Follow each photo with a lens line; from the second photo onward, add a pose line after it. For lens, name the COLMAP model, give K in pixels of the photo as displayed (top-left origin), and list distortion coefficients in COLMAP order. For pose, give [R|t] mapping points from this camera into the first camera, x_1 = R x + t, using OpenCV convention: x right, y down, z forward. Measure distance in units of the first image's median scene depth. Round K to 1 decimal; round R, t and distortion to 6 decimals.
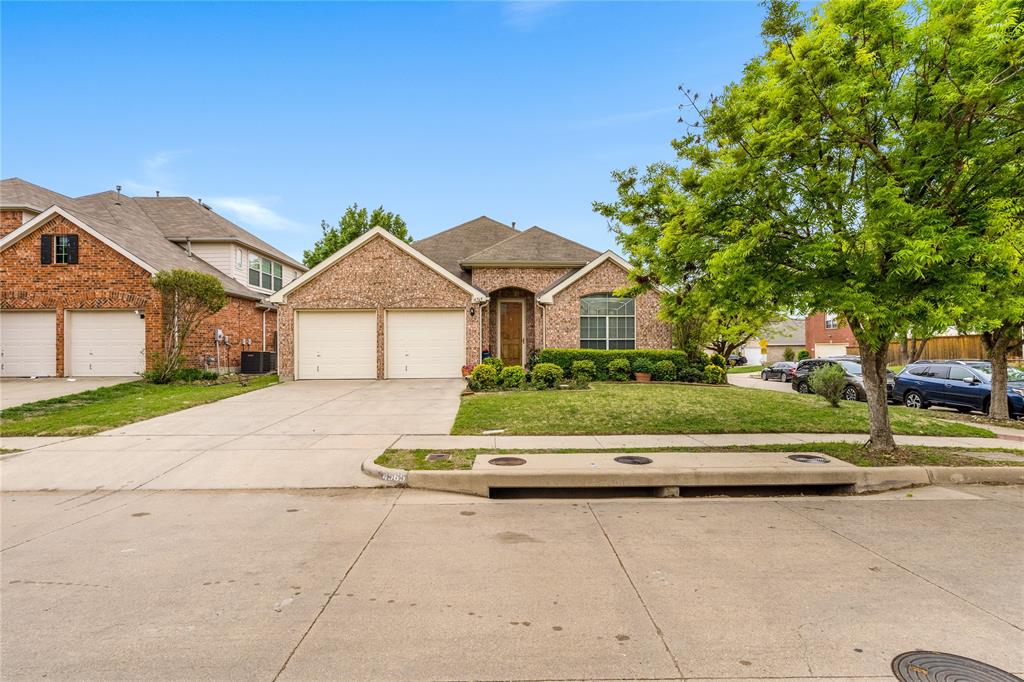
lens RADIAL K [[549.3, 0, 510.7], [0, 549.3, 340.3], [0, 0, 1]] dist [0.004589, 0.000306]
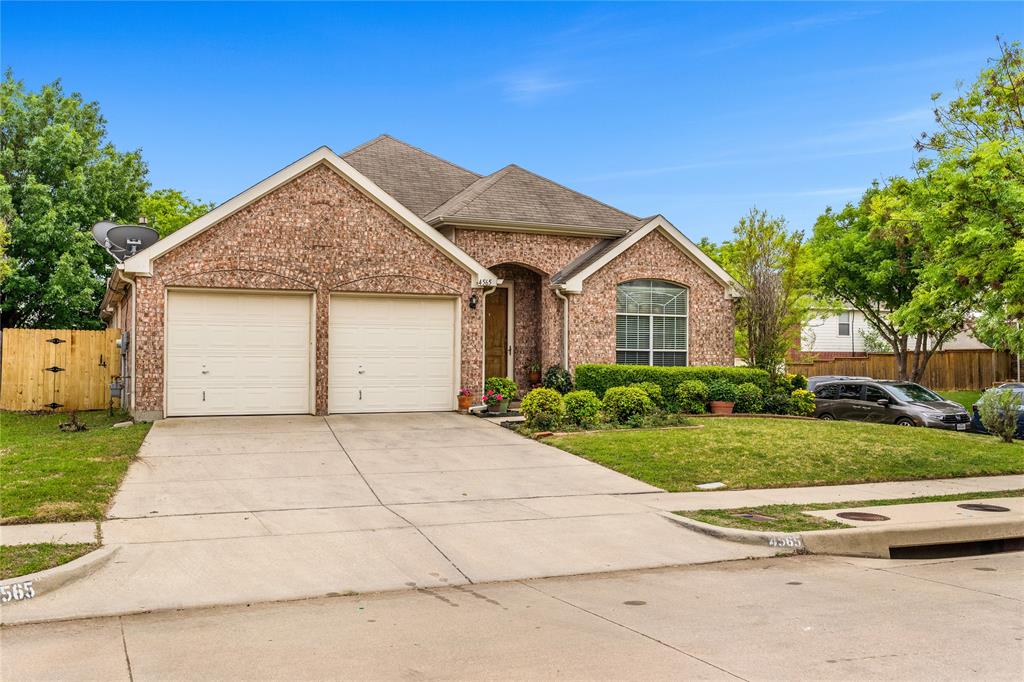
lens RADIAL K [[1005.8, 0, 512.0], [0, 1005.8, 341.0], [0, 0, 1]] dist [0.013800, 0.015668]
pose [[0.920385, 0.018666, 0.390569, -0.461939], [-0.017289, 0.999826, -0.007041, -0.001797], [-0.390632, -0.000272, 0.920547, -0.042646]]
